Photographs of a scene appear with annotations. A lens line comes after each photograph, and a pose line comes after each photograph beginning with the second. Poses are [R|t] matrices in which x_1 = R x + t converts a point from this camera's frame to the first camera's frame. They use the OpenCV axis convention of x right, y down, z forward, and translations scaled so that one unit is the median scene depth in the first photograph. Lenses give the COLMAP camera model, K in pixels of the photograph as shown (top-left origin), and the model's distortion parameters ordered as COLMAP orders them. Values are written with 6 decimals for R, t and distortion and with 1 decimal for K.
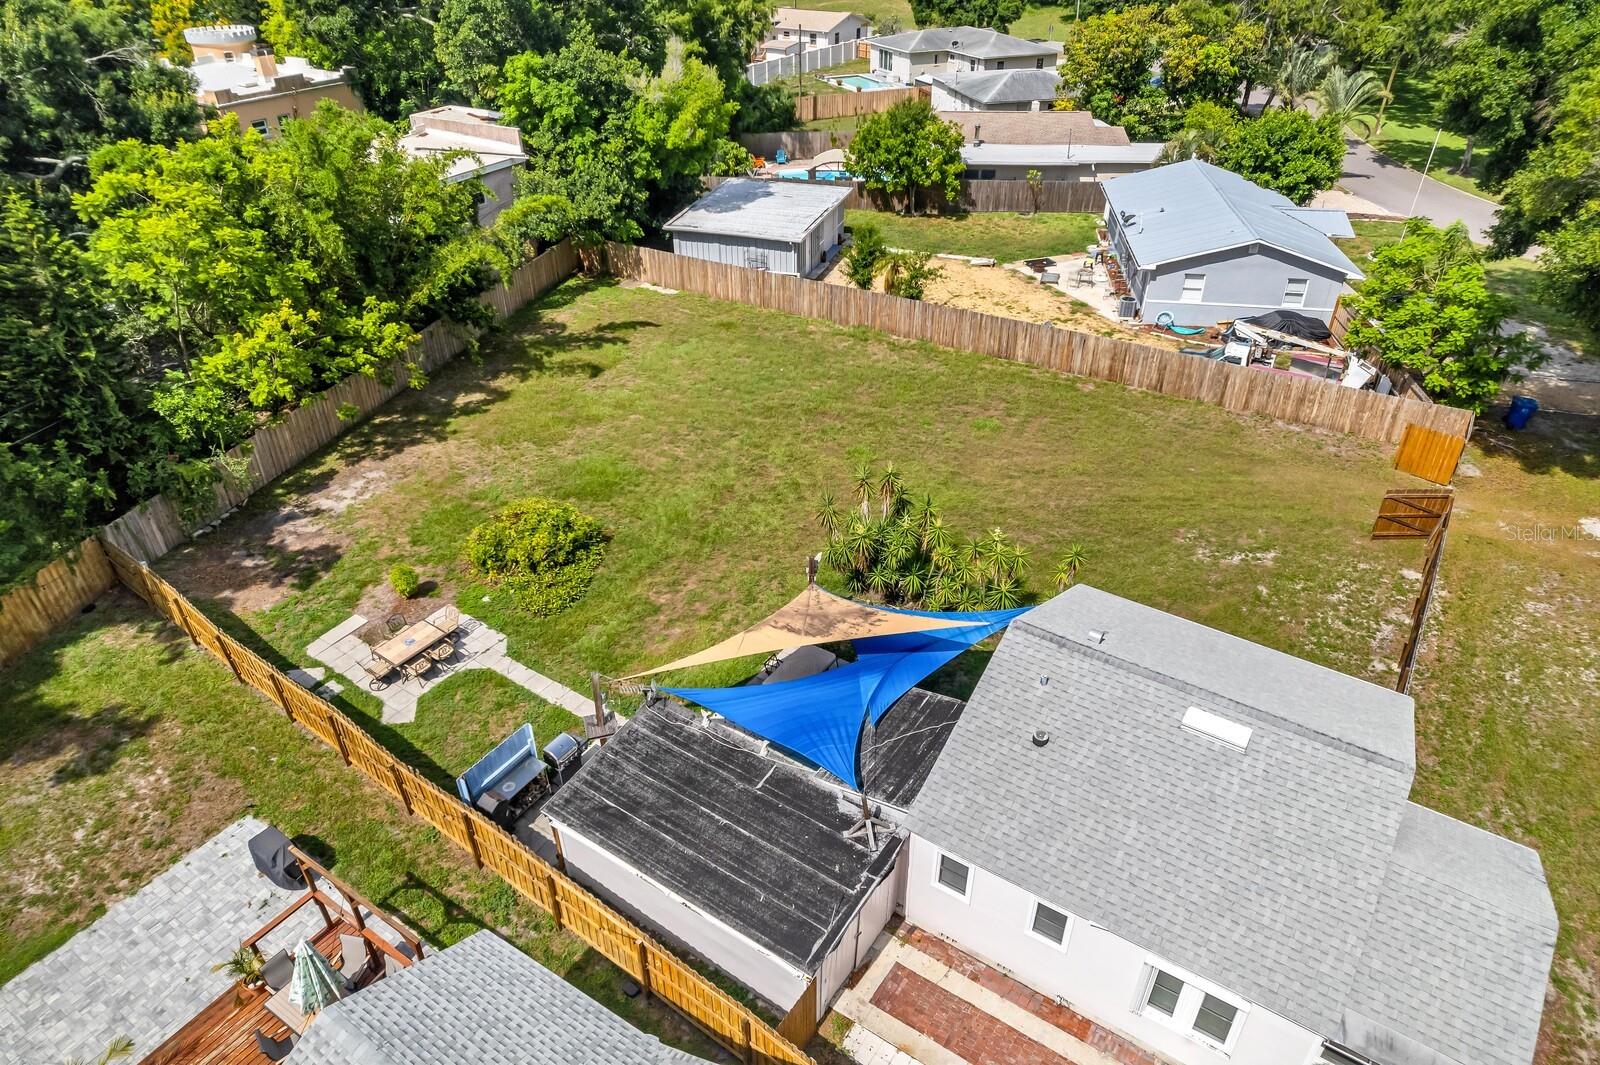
lens RADIAL K [[1026.2, 0, 804.5], [0, 1026.2, 533.7], [0, 0, 1]] dist [-0.080680, 0.072013]
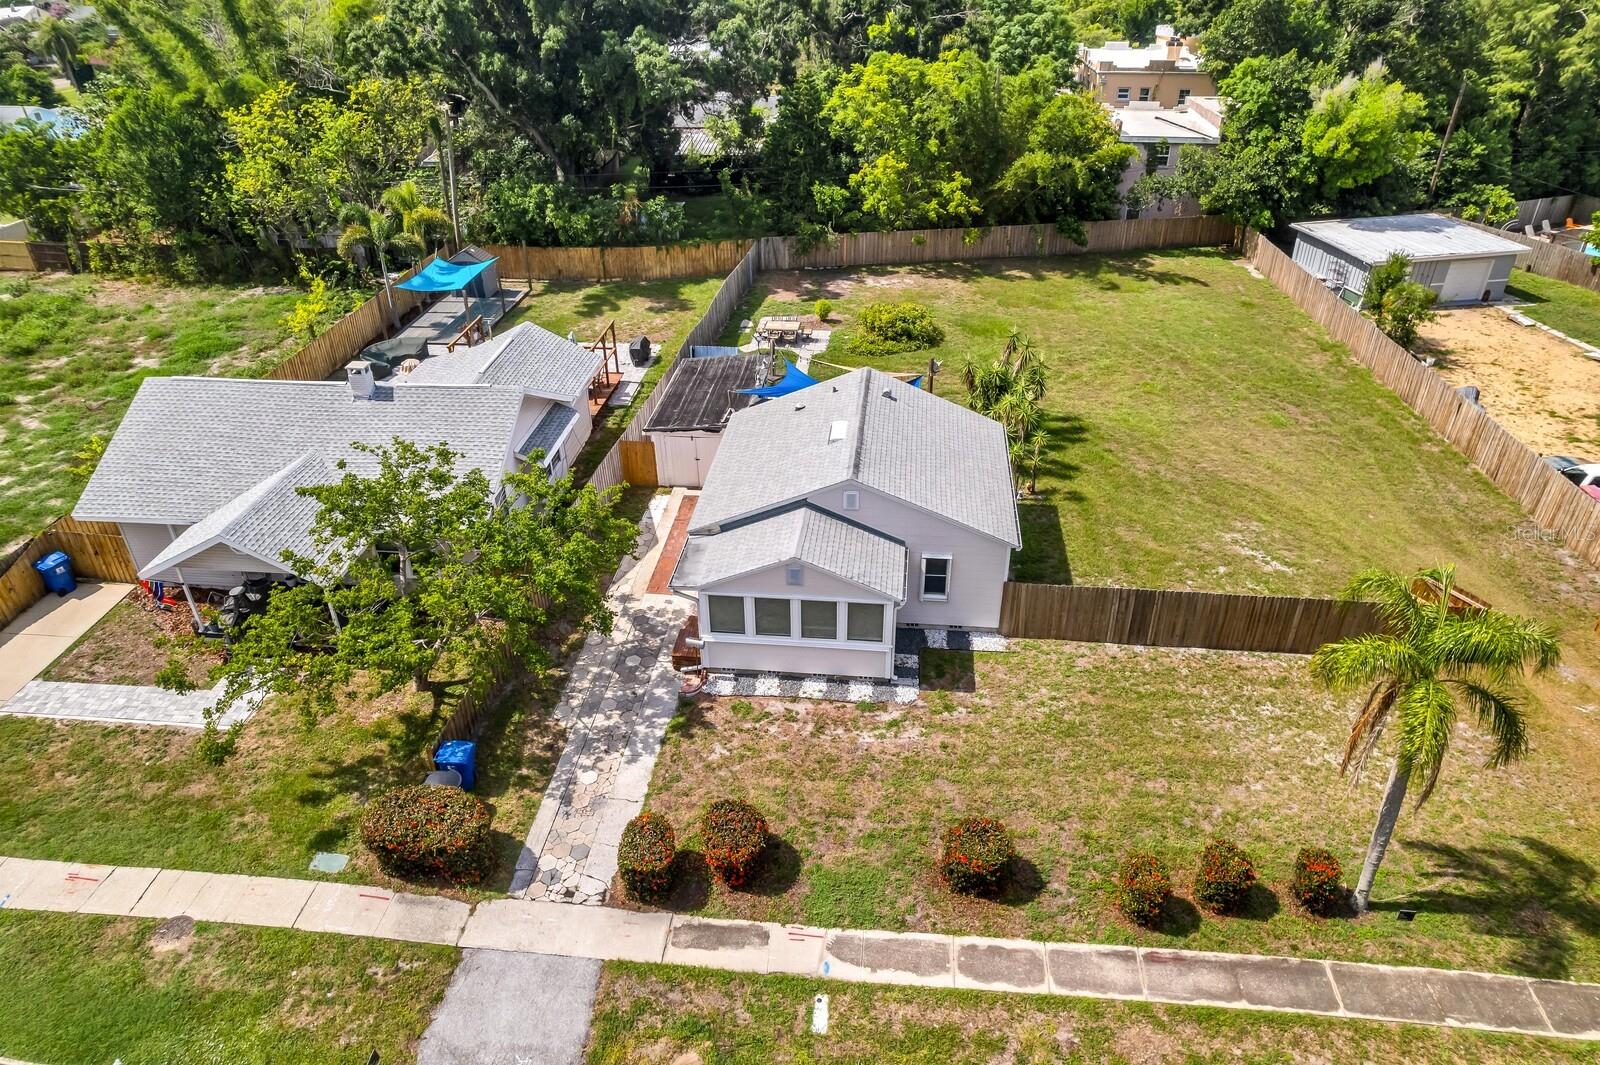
lens RADIAL K [[1026.2, 0, 805.4], [0, 1026.2, 532.0], [0, 0, 1]] dist [-0.080680, 0.072013]
pose [[0.466312, 0.464607, -0.752790, 0.656553], [-0.485992, 0.845601, 0.220843, -0.000573], [0.739165, 0.262869, 0.620109, 0.008897]]
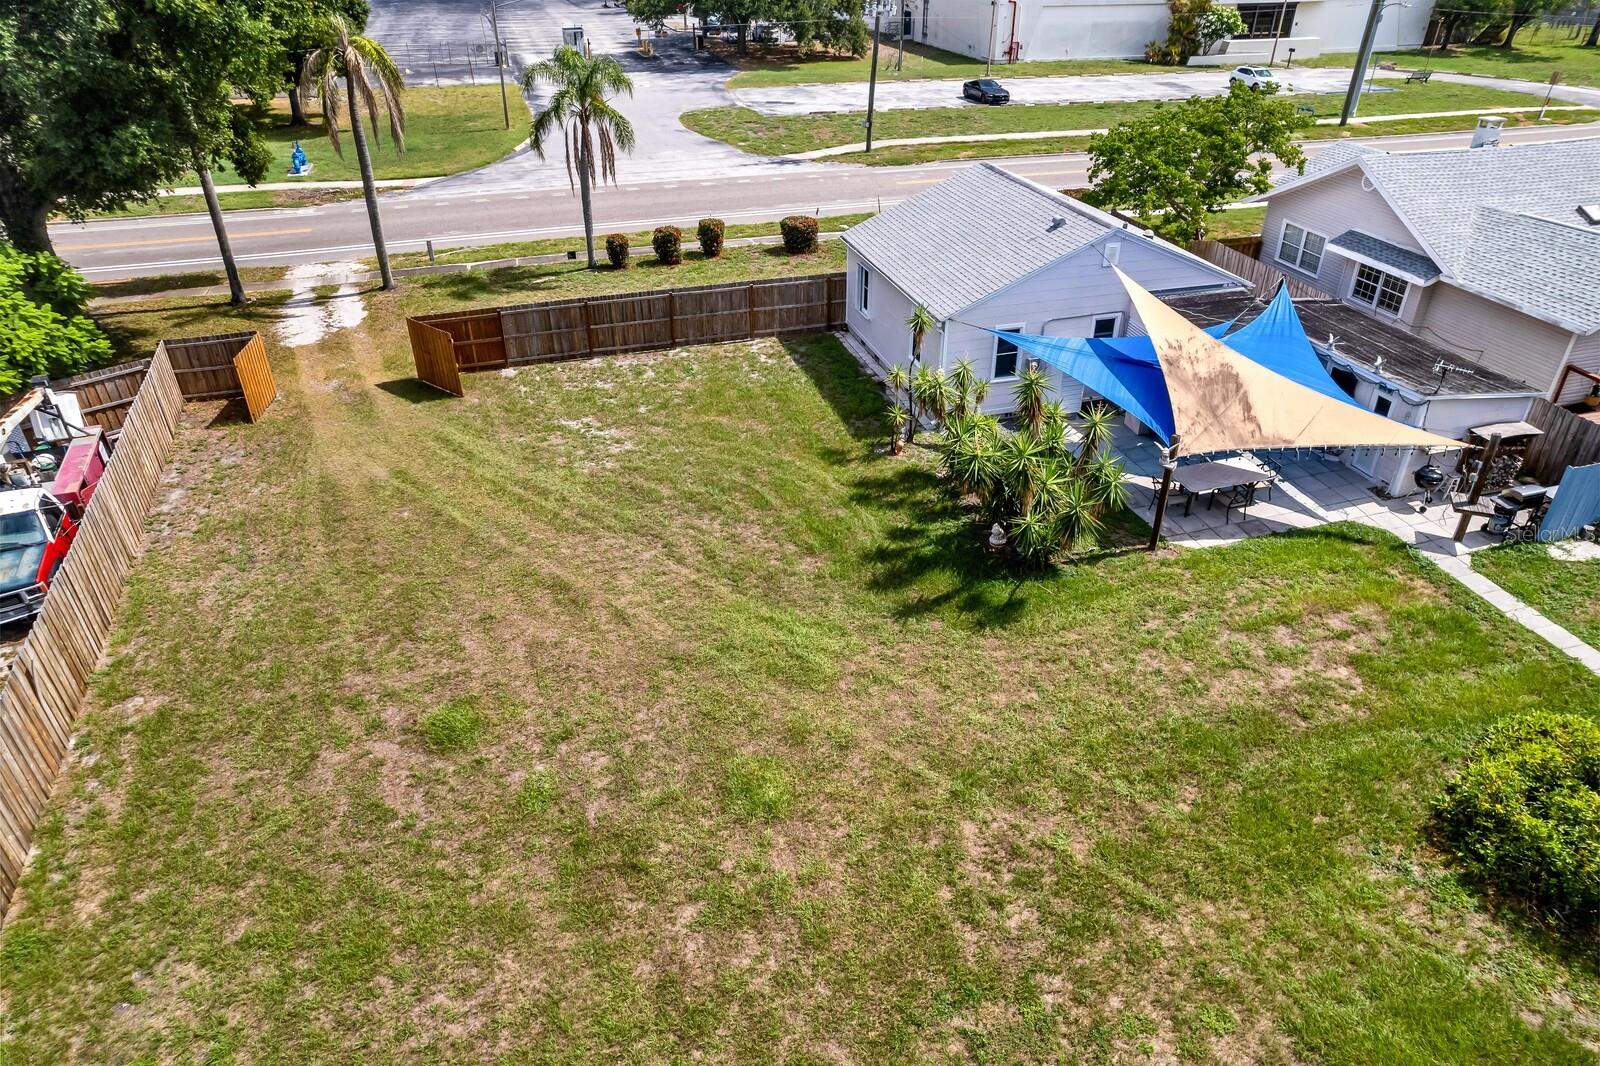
lens RADIAL K [[1026.2, 0, 805.6], [0, 1026.2, 533.1], [0, 0, 1]] dist [-0.080680, 0.072013]
pose [[-0.771097, -0.331855, 0.543398, -0.120494], [0.357829, 0.480055, 0.800941, -0.362492], [-0.526657, 0.812047, -0.251422, 0.792158]]
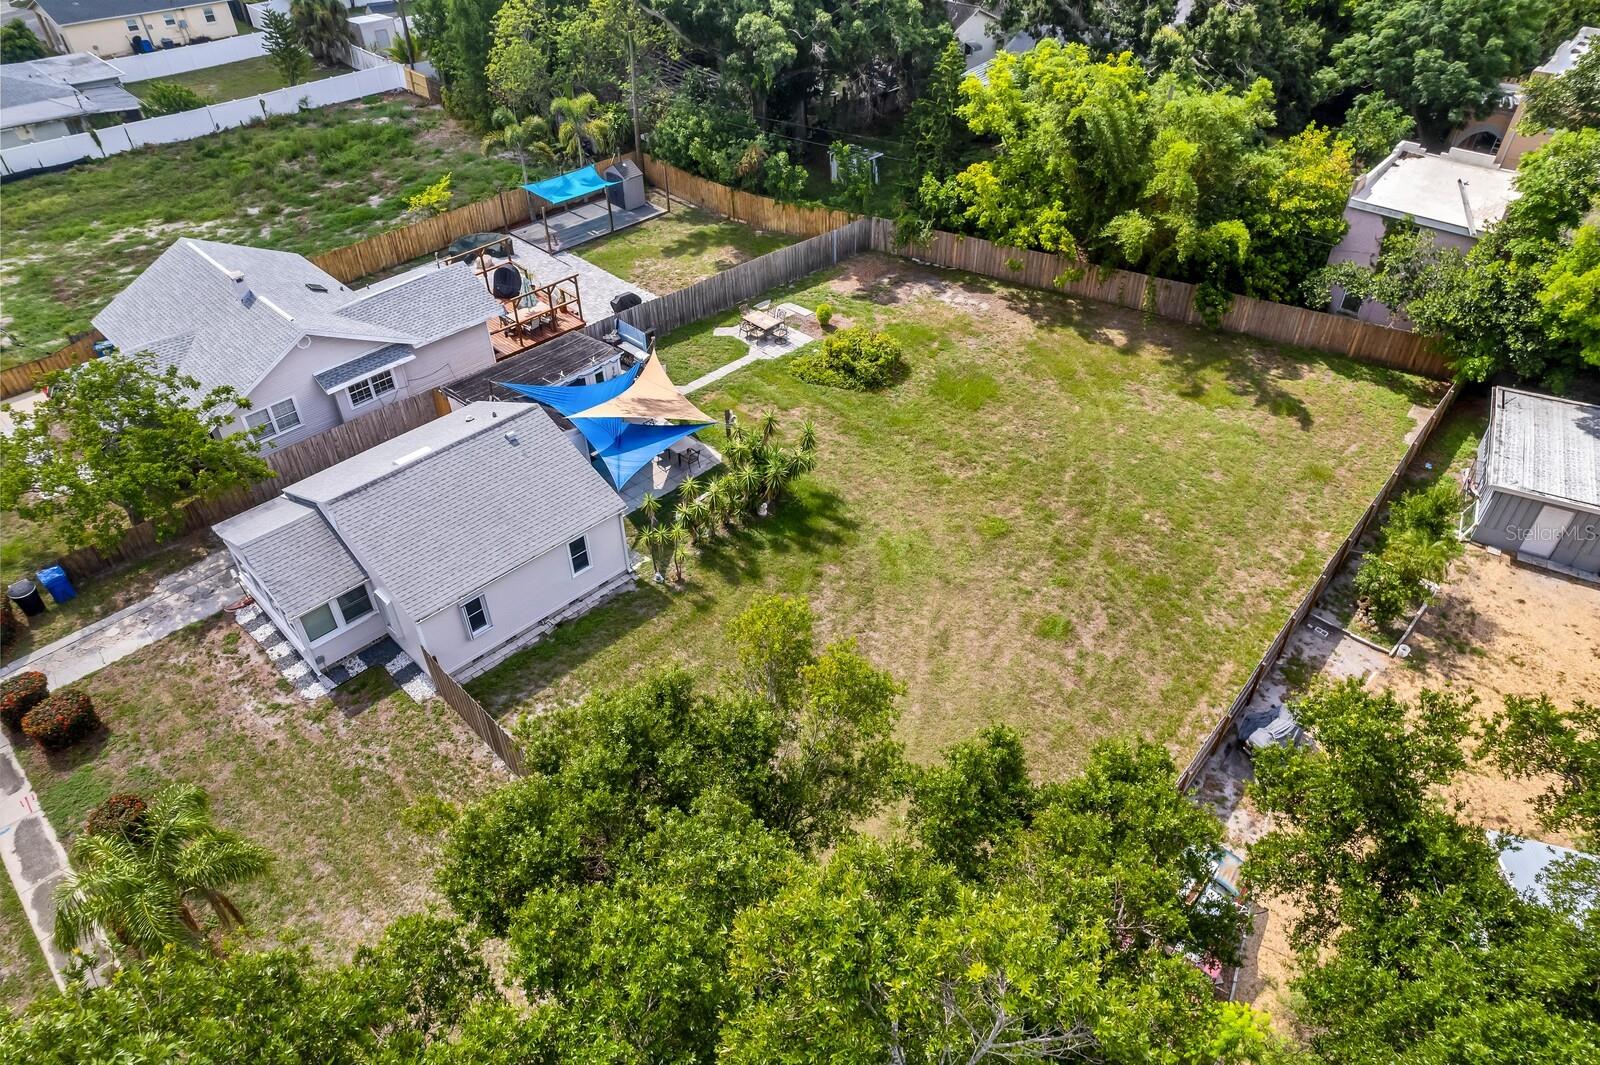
lens RADIAL K [[1026.2, 0, 806.5], [0, 1026.2, 534.9], [0, 0, 1]] dist [-0.080680, 0.072013]
pose [[-0.189823, 0.630819, -0.752353, 0.666318], [-0.537768, 0.574317, 0.617224, -0.465056], [0.821446, 0.521755, 0.230215, 0.487922]]
